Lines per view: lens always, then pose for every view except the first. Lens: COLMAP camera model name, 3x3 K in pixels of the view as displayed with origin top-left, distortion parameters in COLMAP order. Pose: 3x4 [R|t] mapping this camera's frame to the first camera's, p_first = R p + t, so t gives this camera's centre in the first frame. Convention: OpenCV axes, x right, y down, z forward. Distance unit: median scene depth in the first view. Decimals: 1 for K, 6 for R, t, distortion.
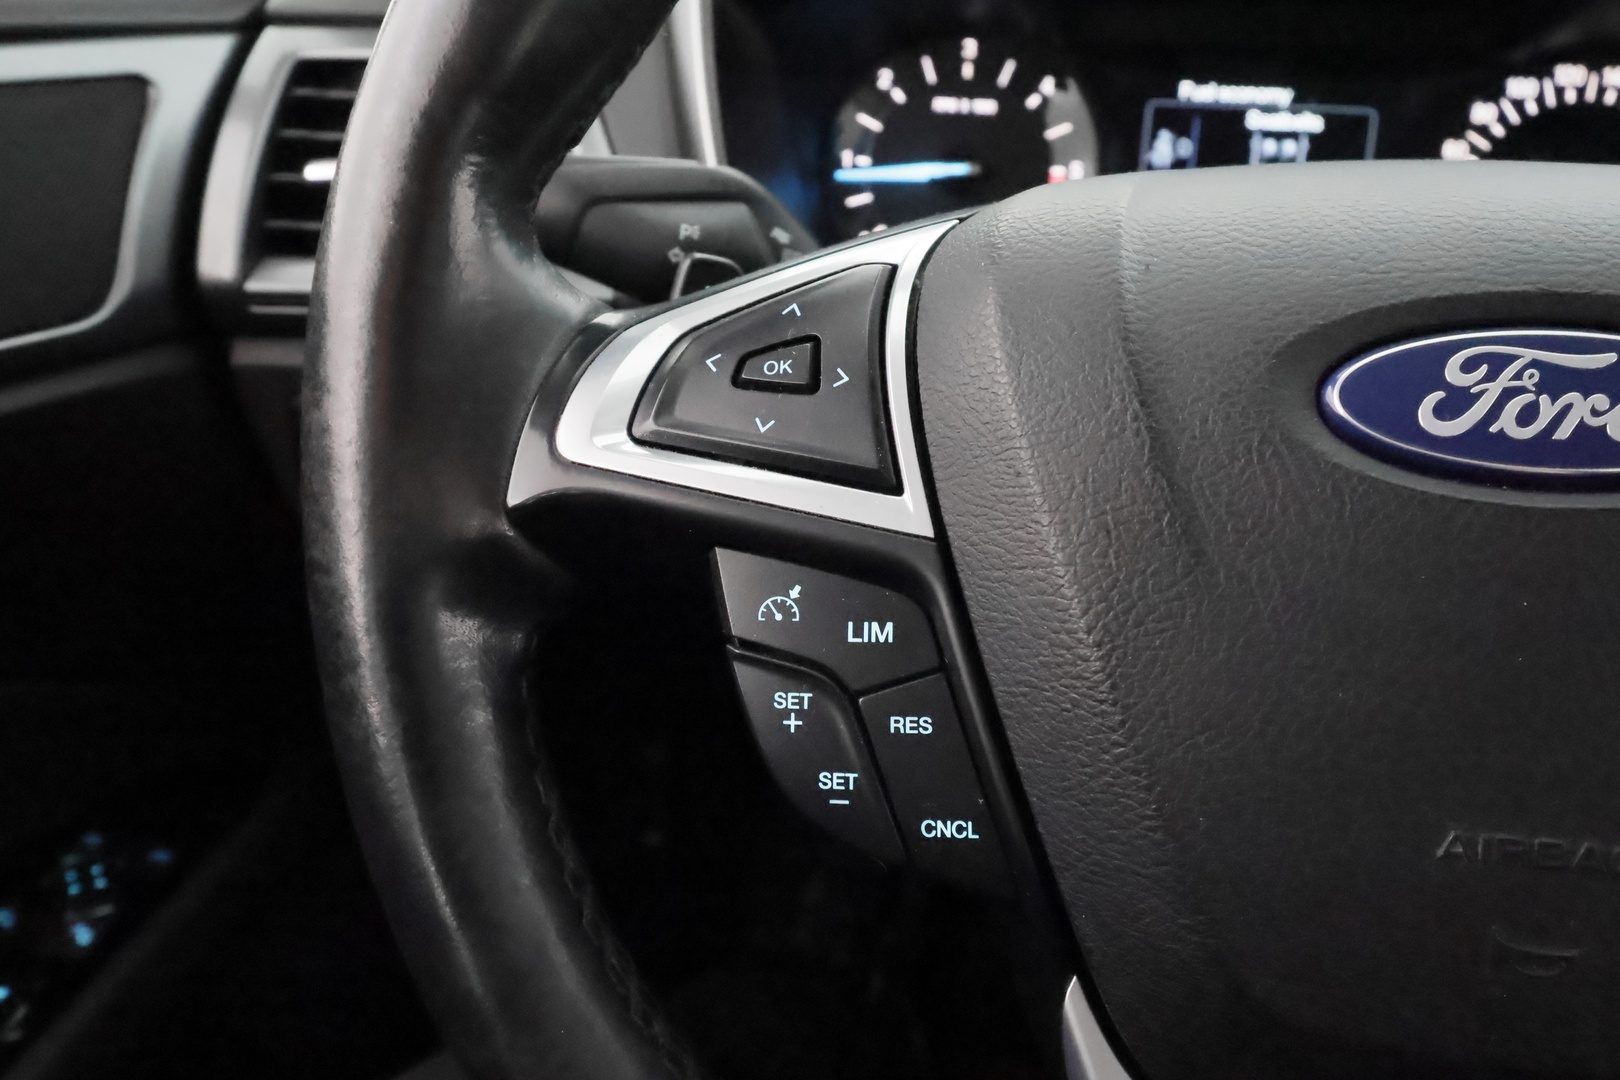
lens RADIAL K [[1276.7, 0, 810.0], [0, 1276.7, 540.0], [0, 0, 1]] dist [0.001133, -0.010128]
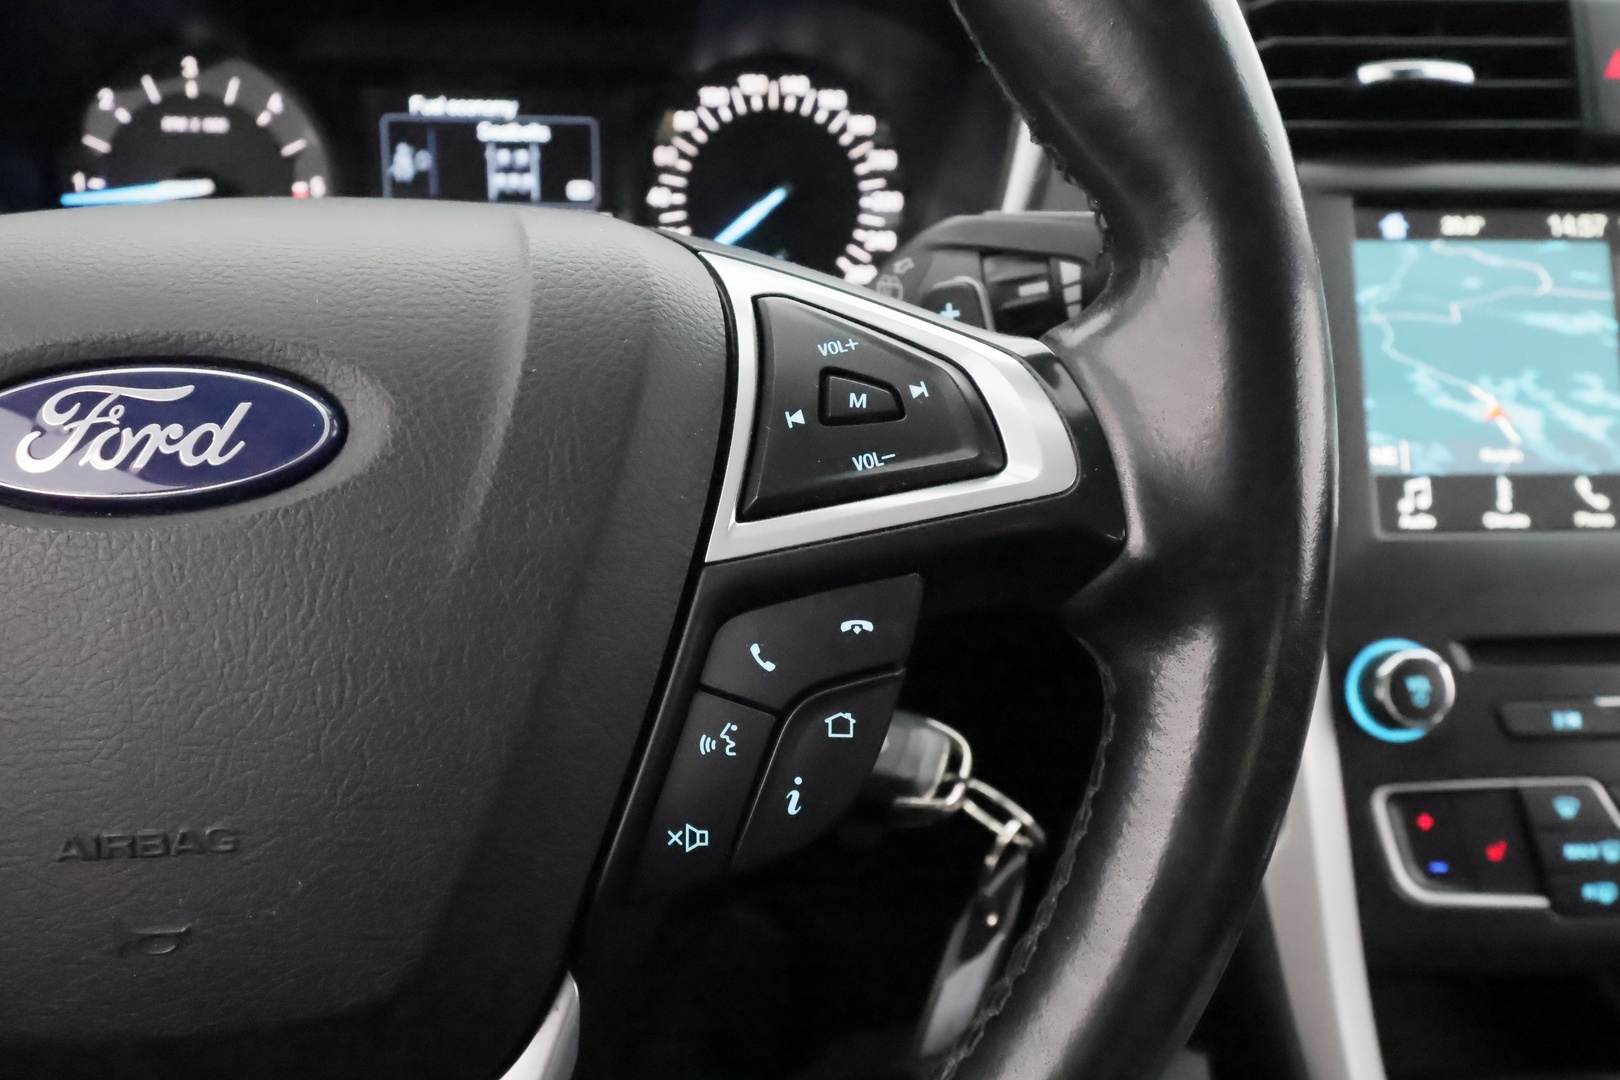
lens RADIAL K [[1276.7, 0, 810.0], [0, 1276.7, 540.0], [0, 0, 1]] dist [0.001133, -0.010128]
pose [[0.966572, -0.102381, 0.235065, 0.509065], [0.099850, 0.994744, 0.022680, 0.009253], [-0.236152, 0.001549, 0.971715, -0.120362]]
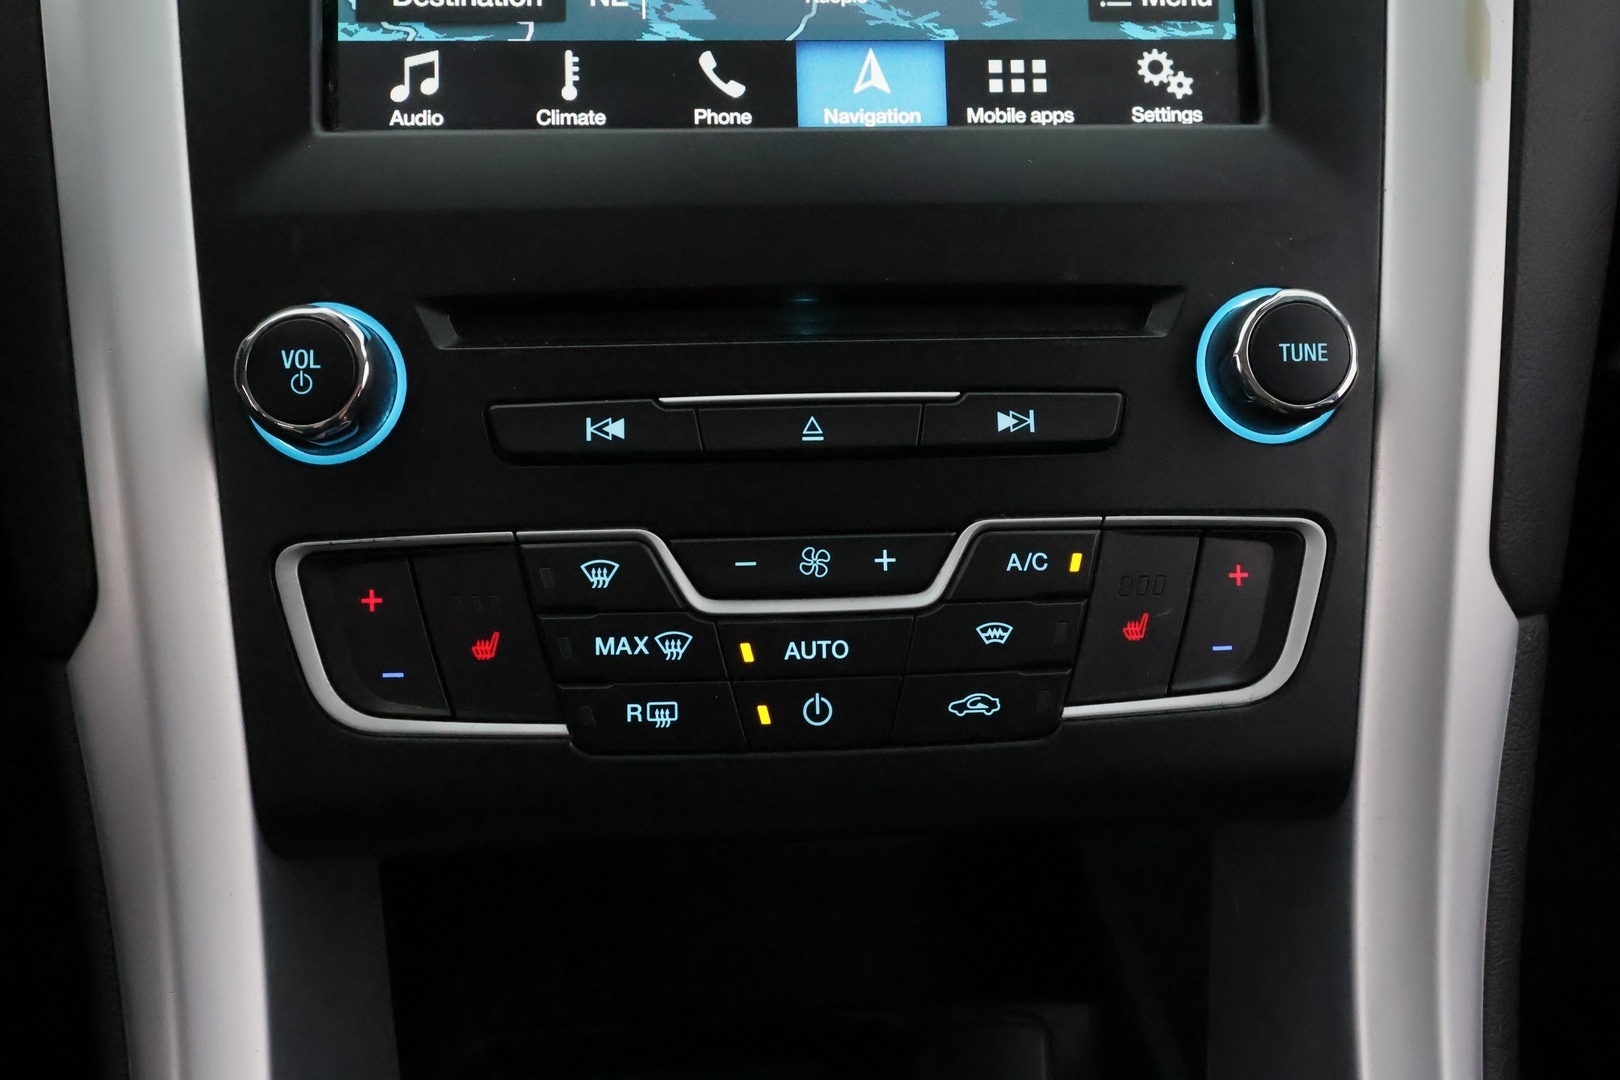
lens RADIAL K [[1276.7, 0, 810.0], [0, 1276.7, 540.0], [0, 0, 1]] dist [0.001133, -0.010128]
pose [[0.963977, -0.128747, 0.232749, 1.472970], [0.111798, 0.990118, 0.084659, 0.312855], [-0.241348, -0.055589, 0.968845, 0.170274]]
